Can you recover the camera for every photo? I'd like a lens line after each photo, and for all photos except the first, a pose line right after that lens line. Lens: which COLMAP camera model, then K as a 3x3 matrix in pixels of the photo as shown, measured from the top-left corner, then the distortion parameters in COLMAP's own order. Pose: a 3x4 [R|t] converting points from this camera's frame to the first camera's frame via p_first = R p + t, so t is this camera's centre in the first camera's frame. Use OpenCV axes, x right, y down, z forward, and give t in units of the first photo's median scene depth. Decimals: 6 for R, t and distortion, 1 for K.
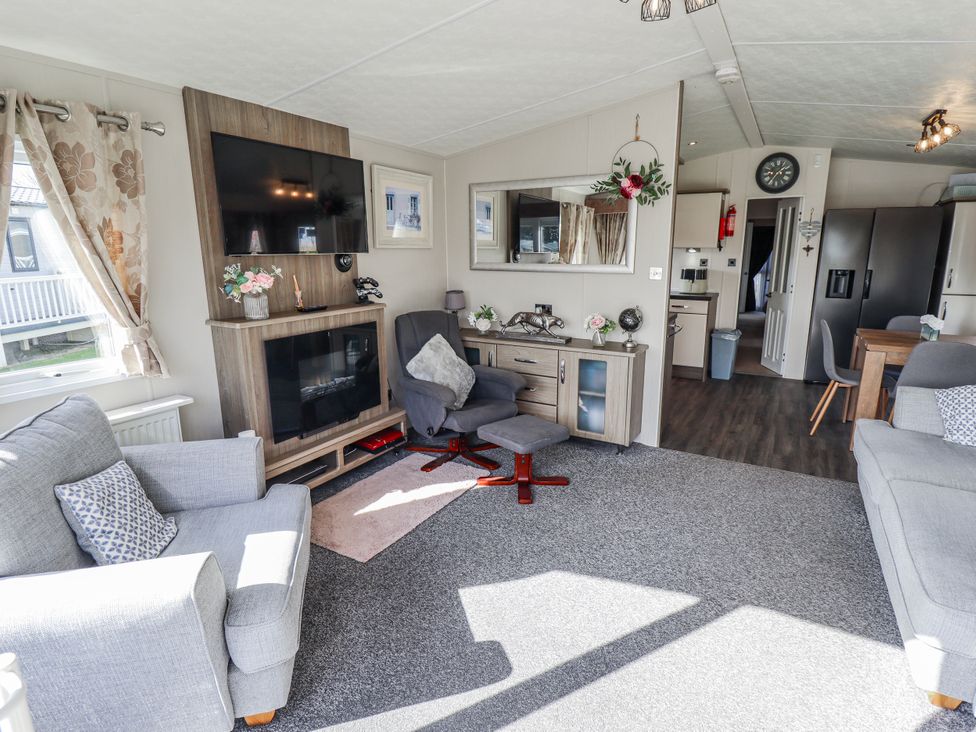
lens RADIAL K [[512.6, 0, 492.7], [0, 512.6, 358.5], [0, 0, 1]] dist [-0.001198, -0.011350]
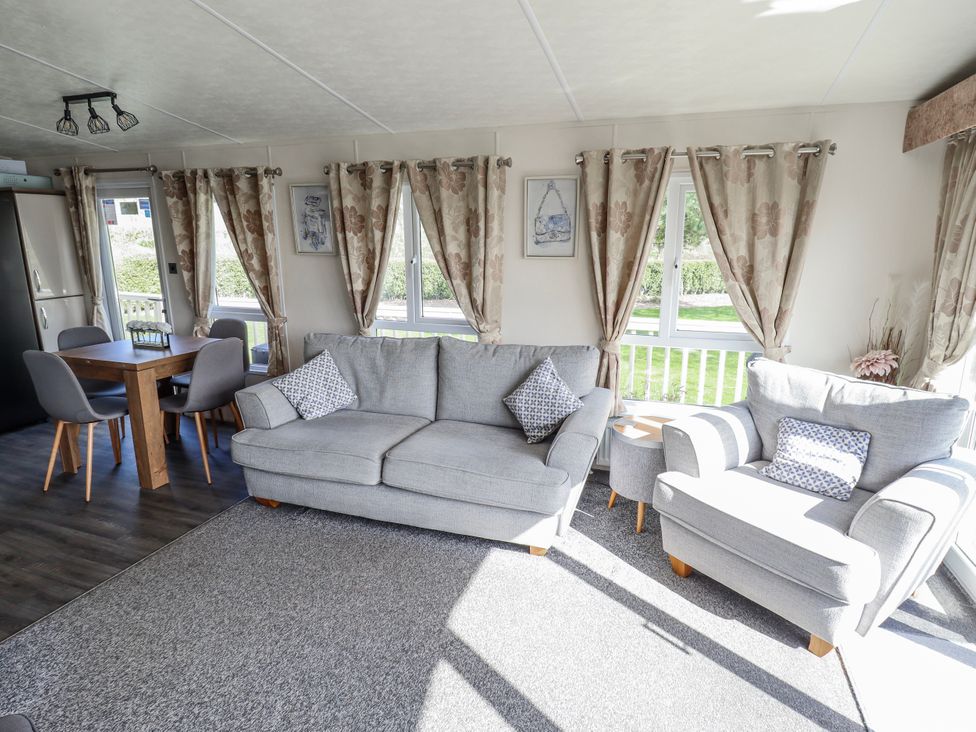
lens RADIAL K [[543.4, 0, 501.8], [0, 543.4, 362.2], [0, 0, 1]] dist [-0.006103, -0.005281]
pose [[-0.201152, -0.215984, 0.955452, -0.165210], [0.206296, 0.944173, 0.256866, -0.094741], [-0.957591, 0.248775, -0.145365, 0.387621]]
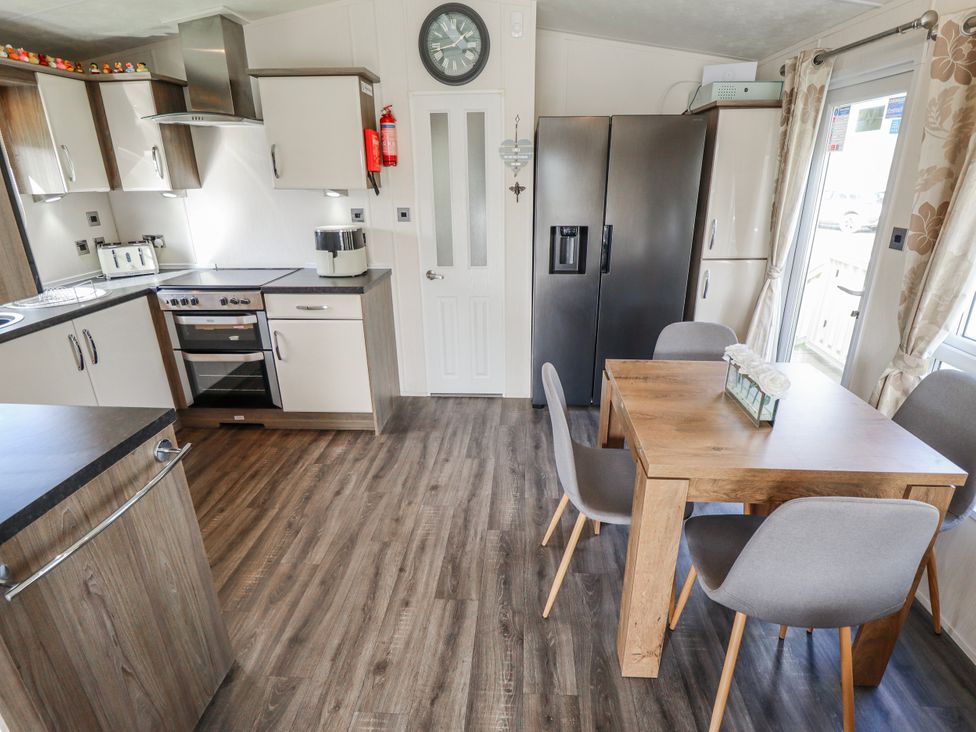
lens RADIAL K [[512.6, 0, 495.0], [0, 512.6, 361.6], [0, 0, 1]] dist [-0.001198, -0.011350]
pose [[0.892354, -0.157628, 0.422916, 0.336772], [0.100317, 0.982862, 0.154659, -0.121534], [-0.440047, -0.095585, 0.892873, 0.500521]]
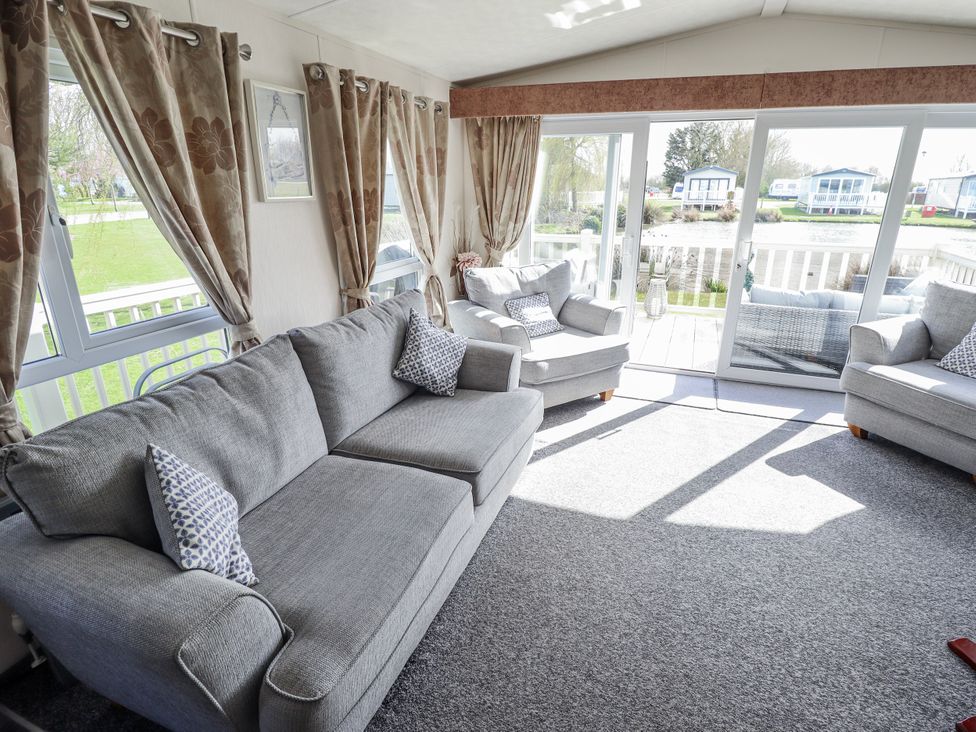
lens RADIAL K [[512.6, 0, 493.6], [0, 512.6, 363.6], [0, 0, 1]] dist [-0.001198, -0.011350]
pose [[-0.987614, 0.047570, -0.149520, 0.384772], [-0.037757, 0.852880, 0.520740, -0.159438], [0.152294, 0.519935, -0.840520, 0.718989]]
